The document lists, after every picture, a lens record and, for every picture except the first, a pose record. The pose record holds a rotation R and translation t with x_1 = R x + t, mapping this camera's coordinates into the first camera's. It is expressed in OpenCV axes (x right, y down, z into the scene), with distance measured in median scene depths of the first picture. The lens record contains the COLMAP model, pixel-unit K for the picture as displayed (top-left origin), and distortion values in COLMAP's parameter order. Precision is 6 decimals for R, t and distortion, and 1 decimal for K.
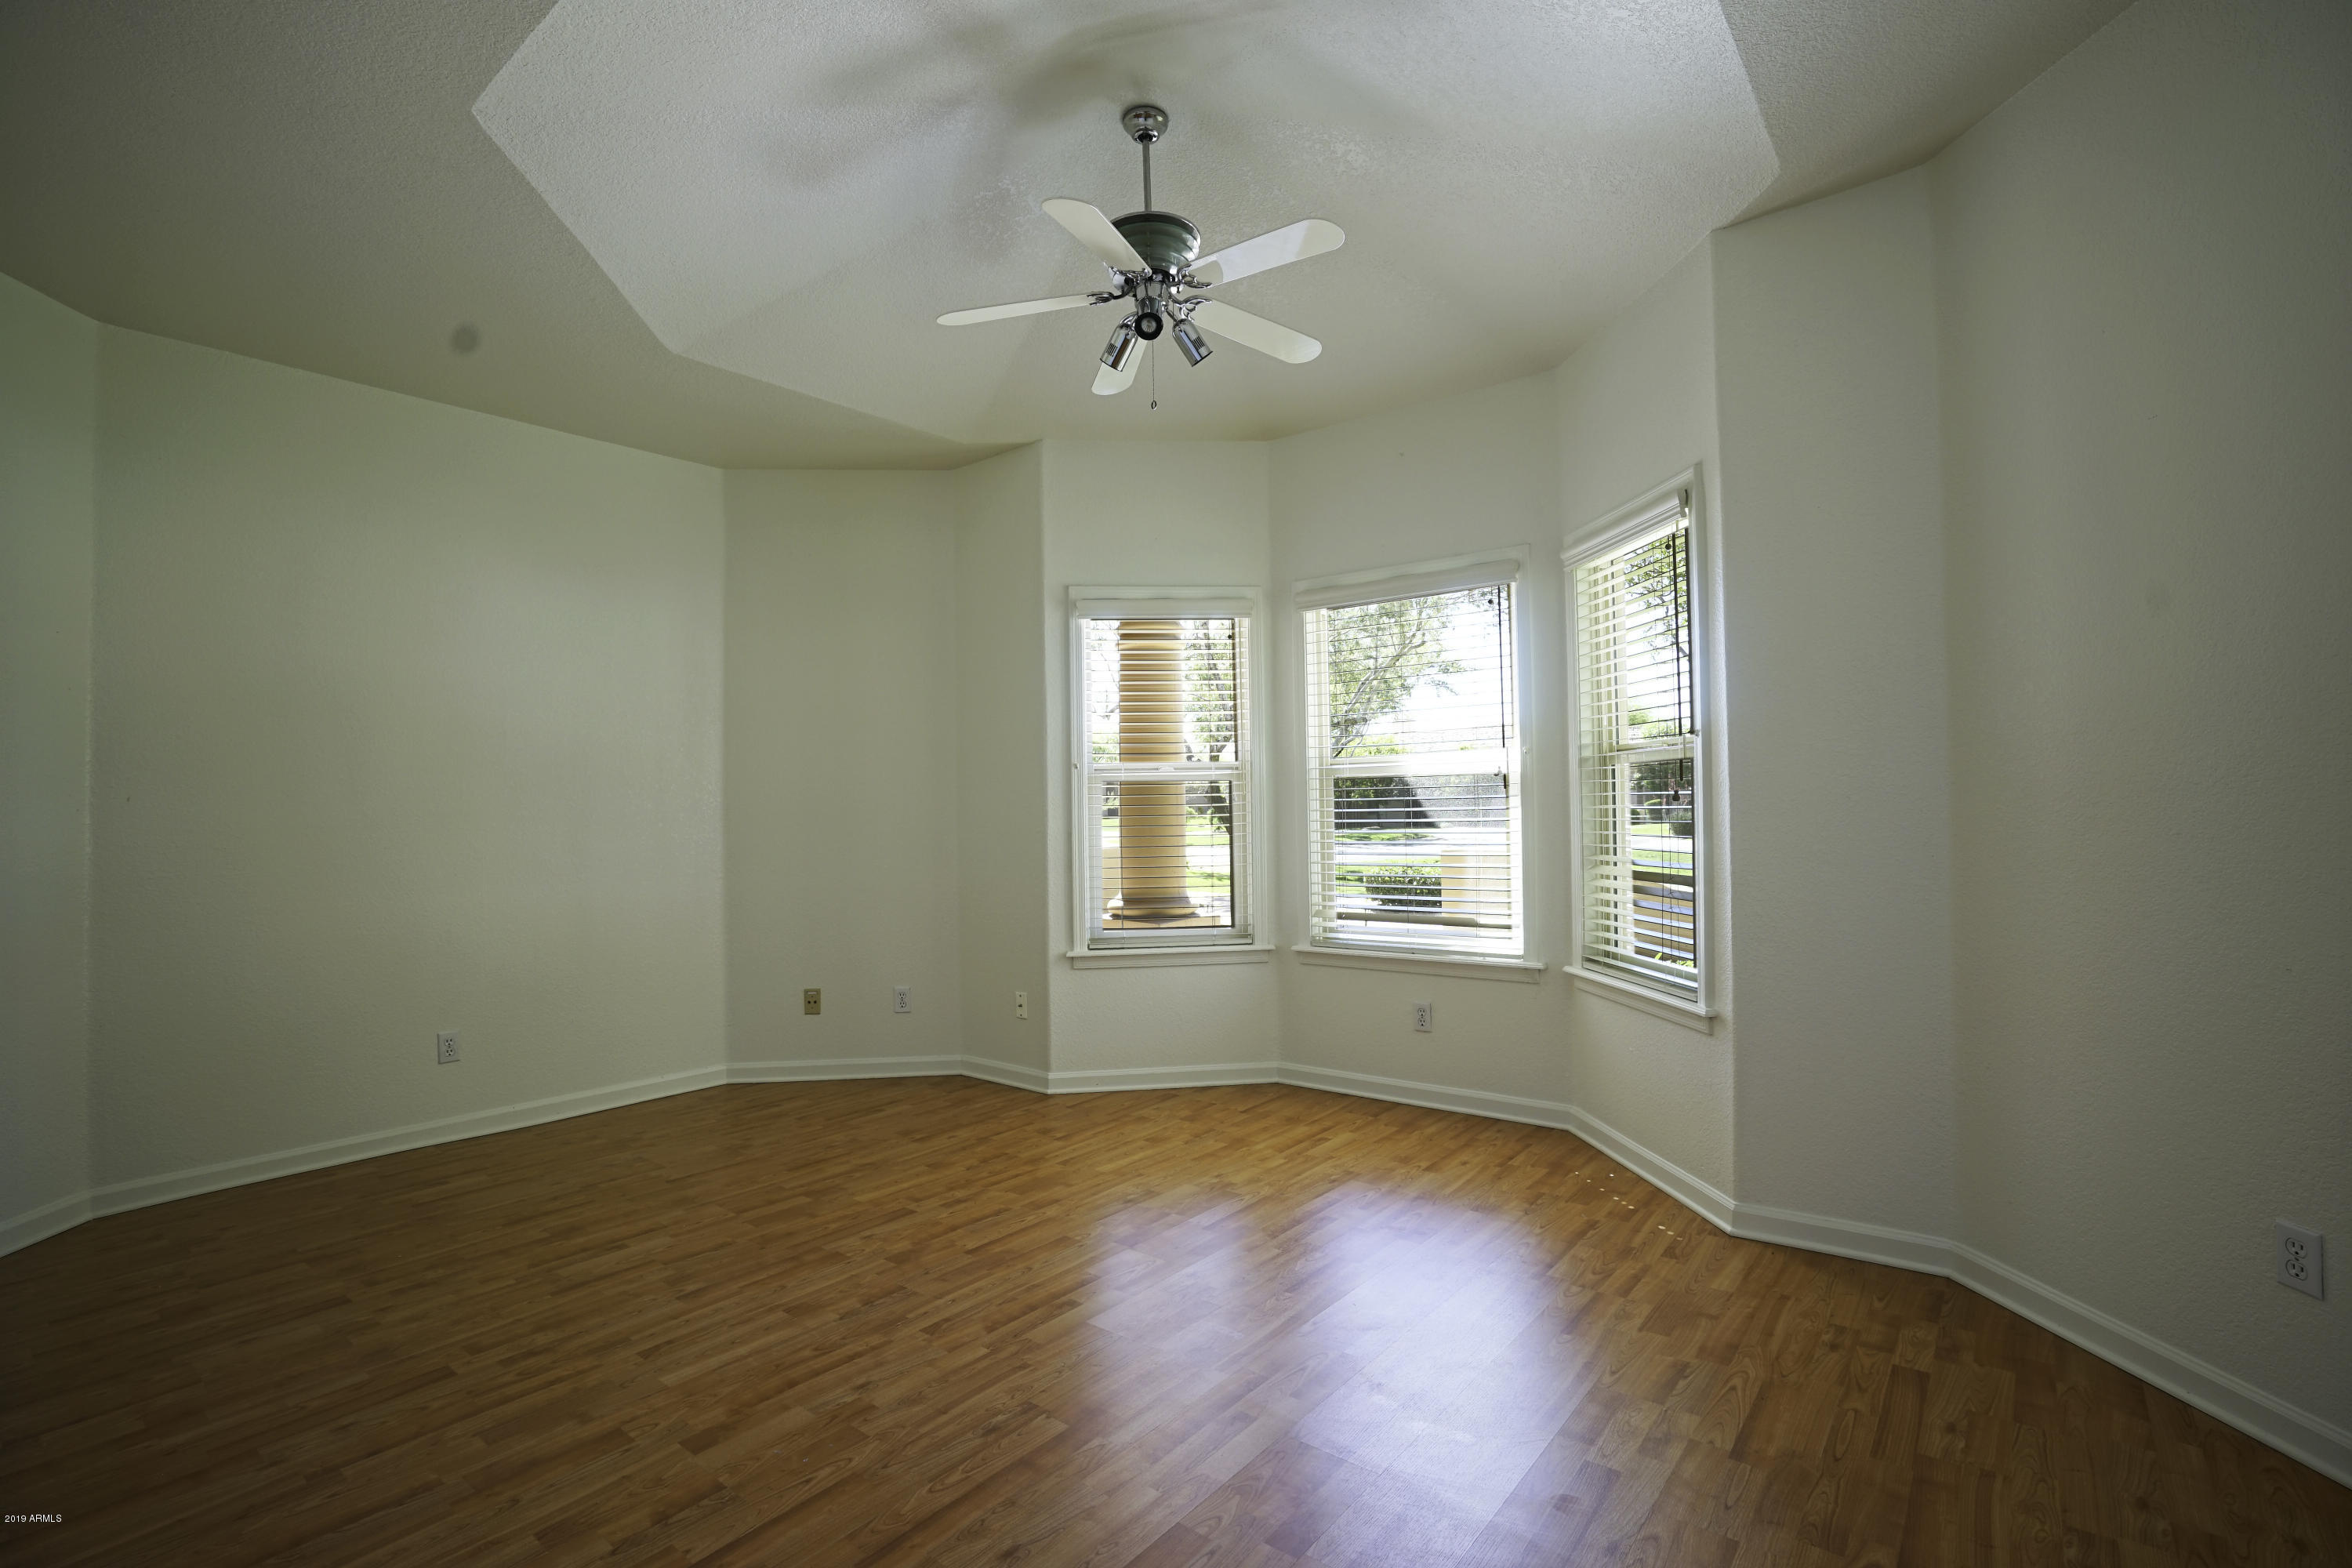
lens RADIAL K [[1079.5, 0, 1164.9], [0, 1079.5, 798.1], [0, 0, 1]] dist [-0.051699, 0.017831]
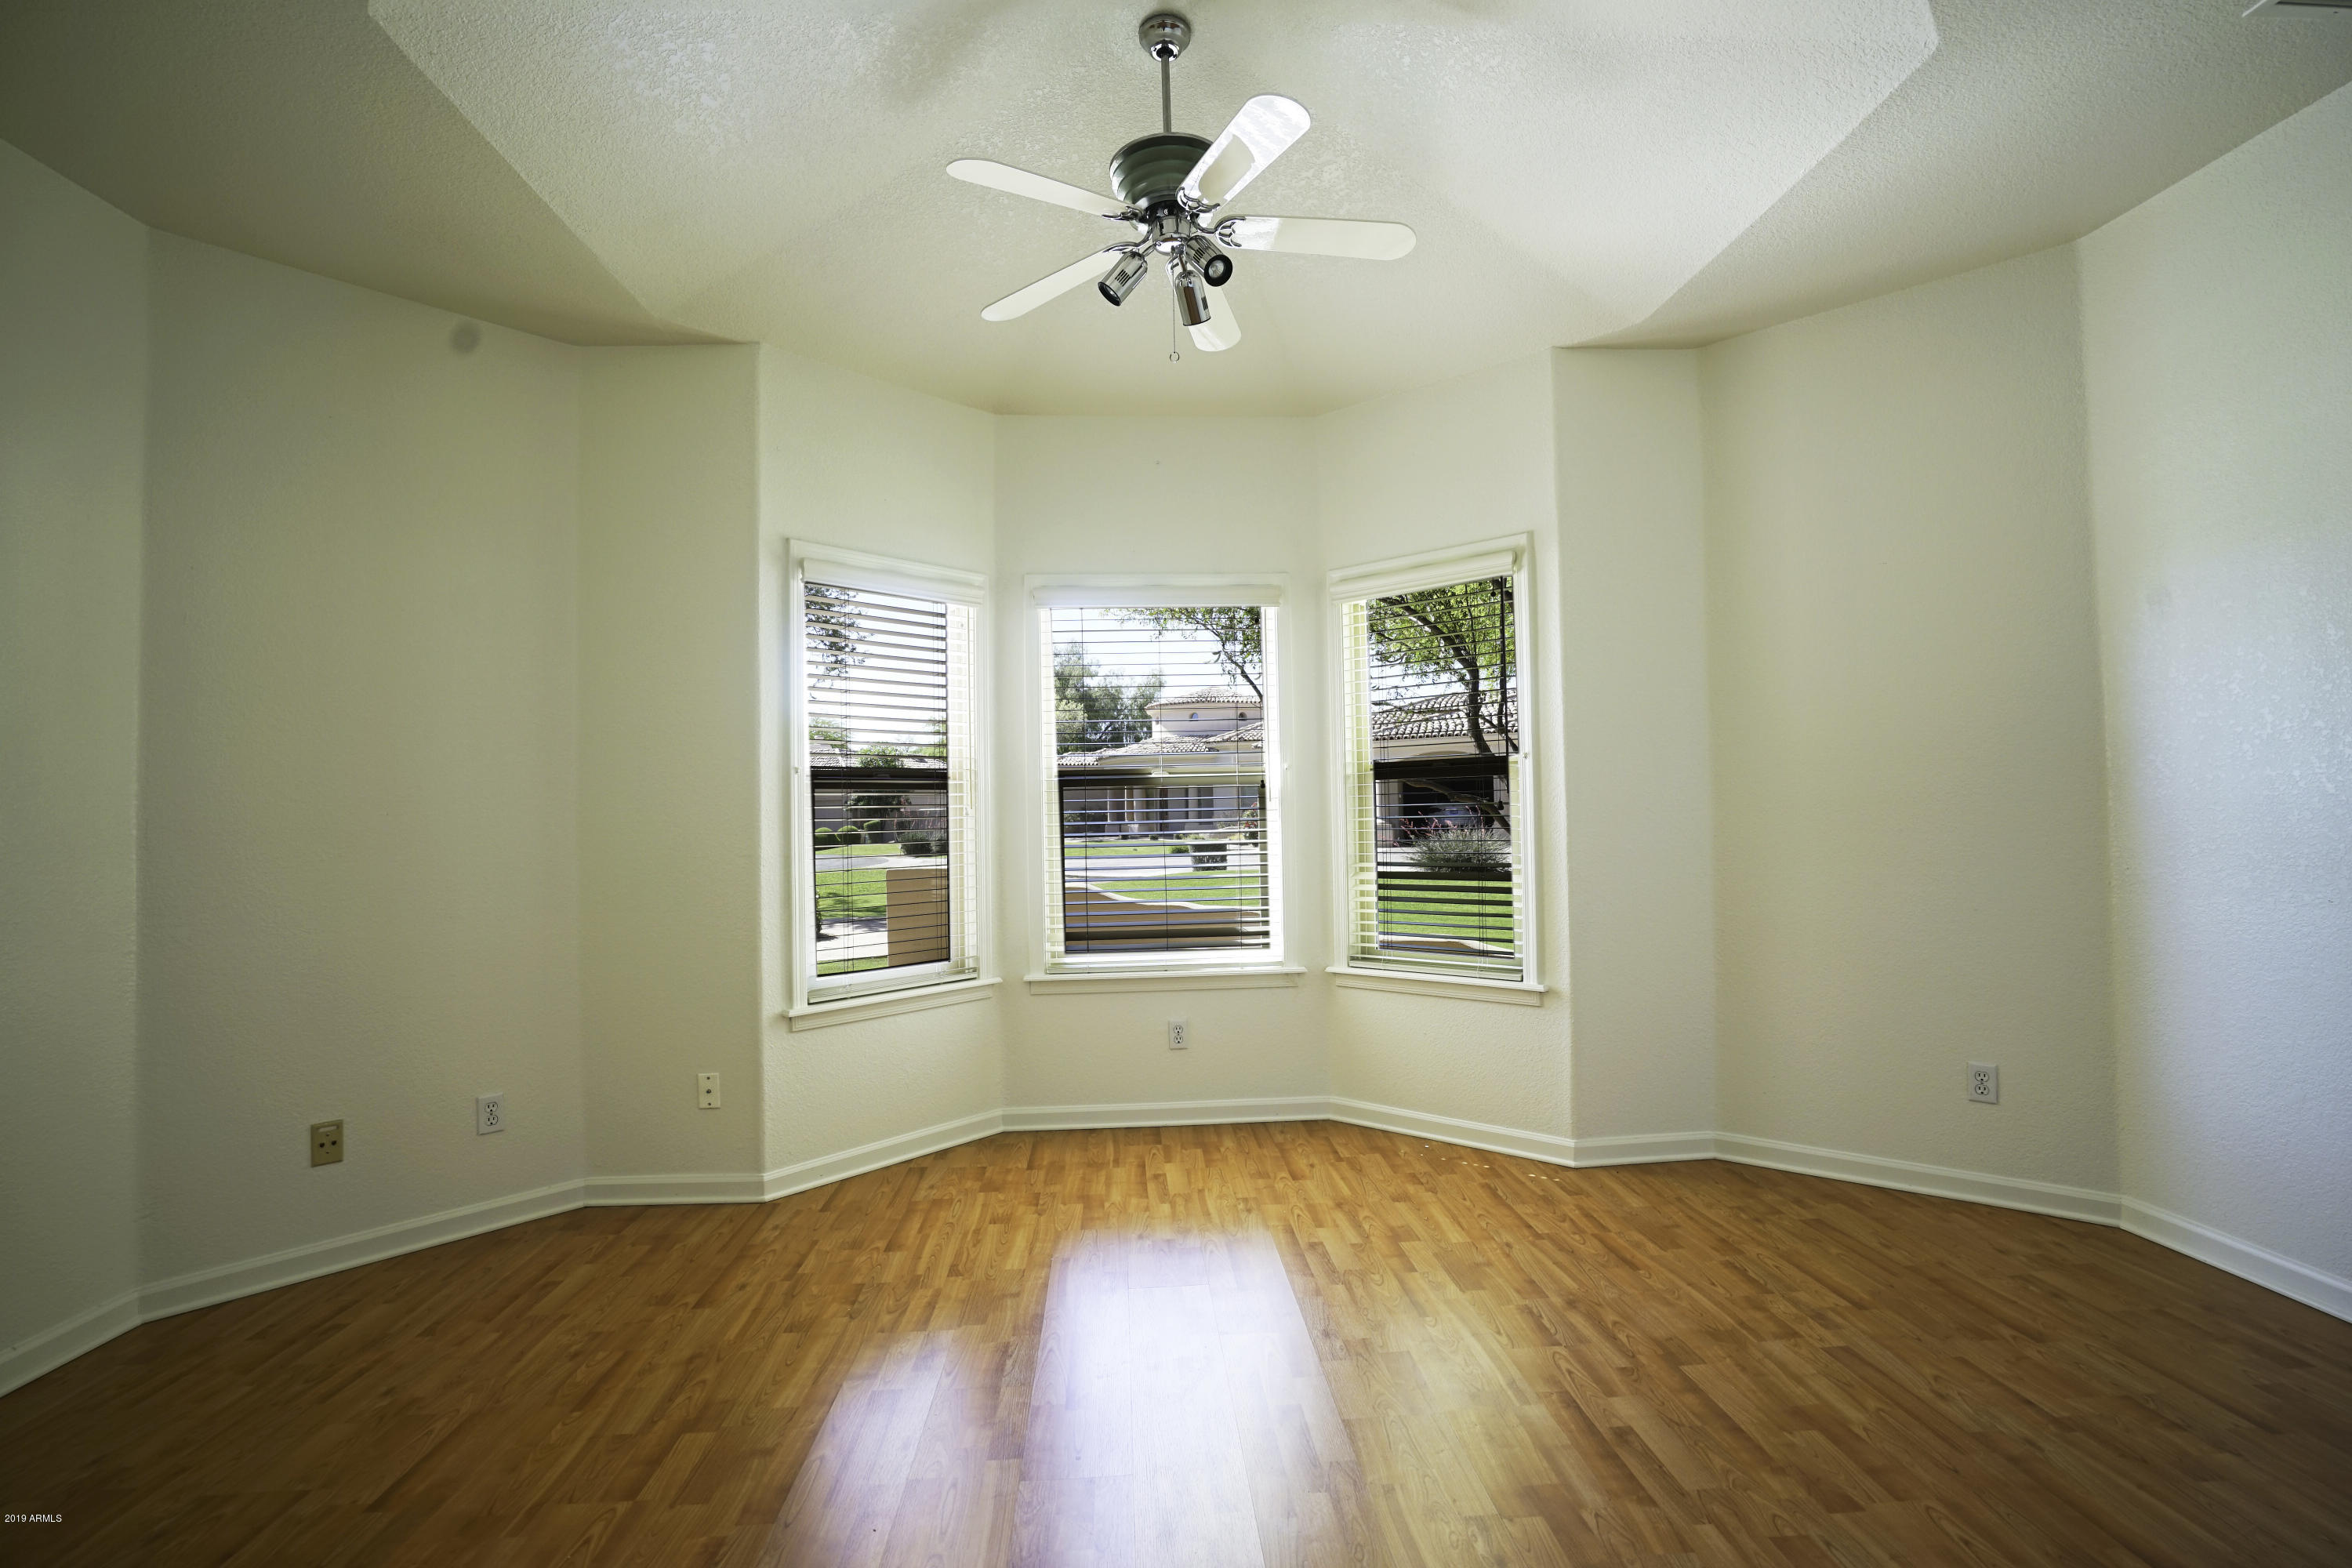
lens RADIAL K [[1079.5, 0, 1194.0], [0, 1079.5, 799.9], [0, 0, 1]] dist [-0.051699, 0.017831]
pose [[0.738171, 0.013729, 0.674474, -0.451654], [0.001449, 0.999758, -0.021936, 0.011329], [-0.674612, 0.017170, 0.737972, 0.276930]]
